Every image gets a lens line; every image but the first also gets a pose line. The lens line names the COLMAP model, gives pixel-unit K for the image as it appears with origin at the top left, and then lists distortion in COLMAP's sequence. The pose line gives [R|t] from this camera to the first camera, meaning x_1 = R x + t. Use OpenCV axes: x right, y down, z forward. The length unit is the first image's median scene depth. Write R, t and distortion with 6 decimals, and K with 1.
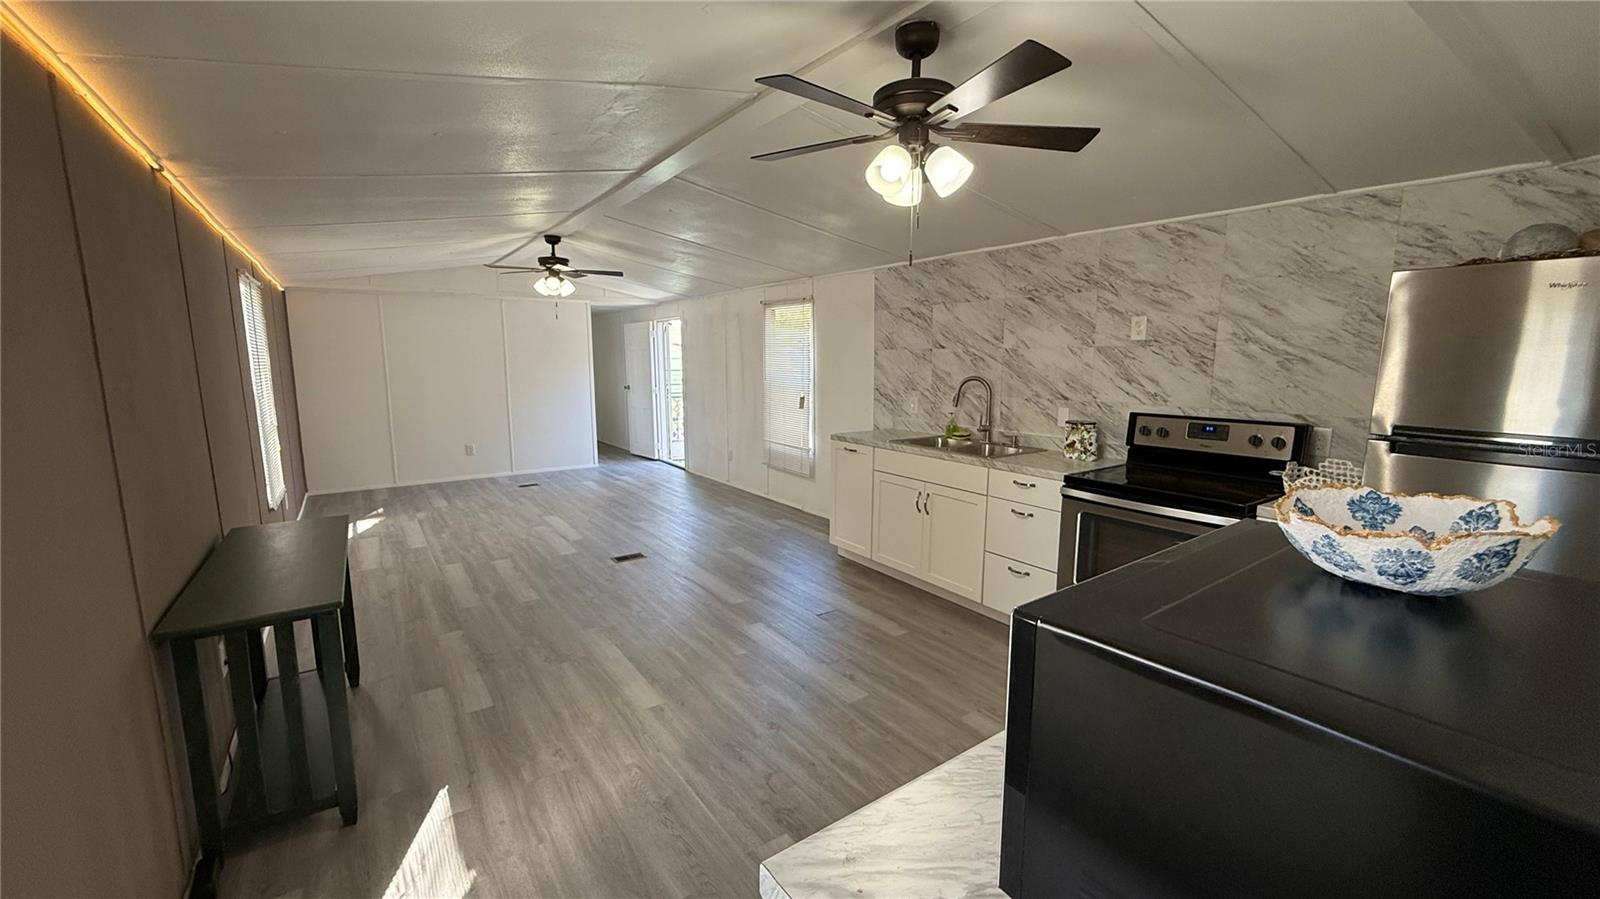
lens RADIAL K [[636.6, 0, 795.9], [0, 636.6, 447.4], [0, 0, 1]] dist [0.000216, -0.000205]
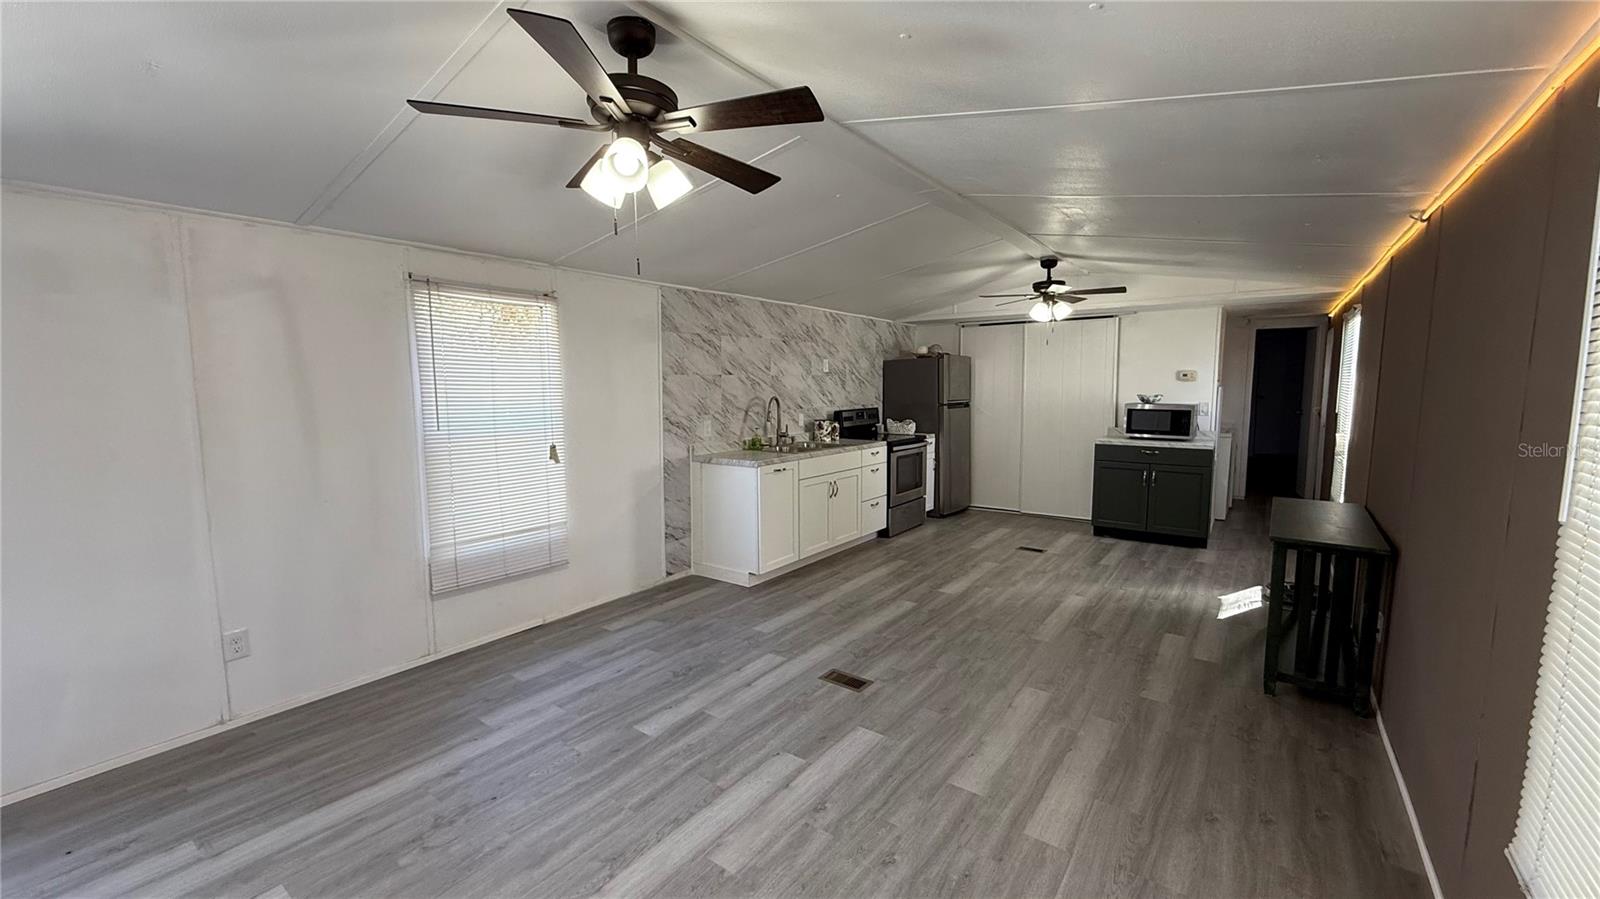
lens RADIAL K [[636.6, 0, 793.8], [0, 636.6, 445.1], [0, 0, 1]] dist [0.000216, -0.000205]
pose [[-0.318794, -0.092633, 0.943286, -0.910033], [0.141868, 0.979338, 0.144120, -0.184503], [-0.937147, 0.179766, -0.299066, 1.288865]]
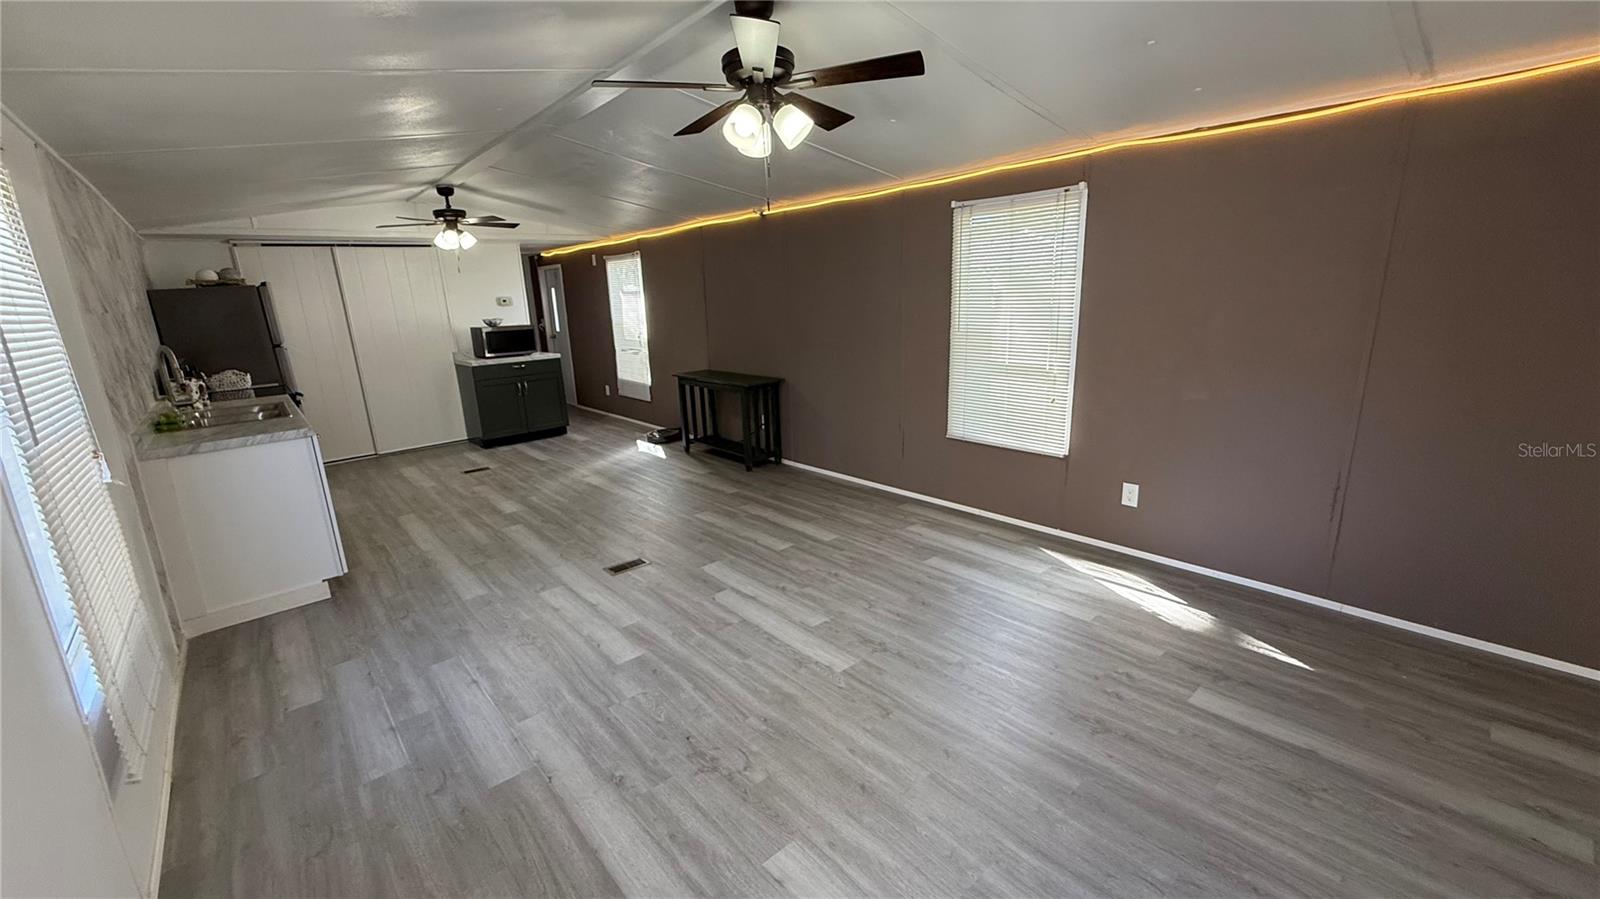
lens RADIAL K [[636.6, 0, 795.4], [0, 636.6, 447.7], [0, 0, 1]] dist [0.000216, -0.000205]
pose [[-0.992981, 0.064477, -0.099149, -0.424668], [0.022485, 0.925955, 0.376965, -0.266956], [0.116113, 0.372090, -0.920906, 1.801595]]
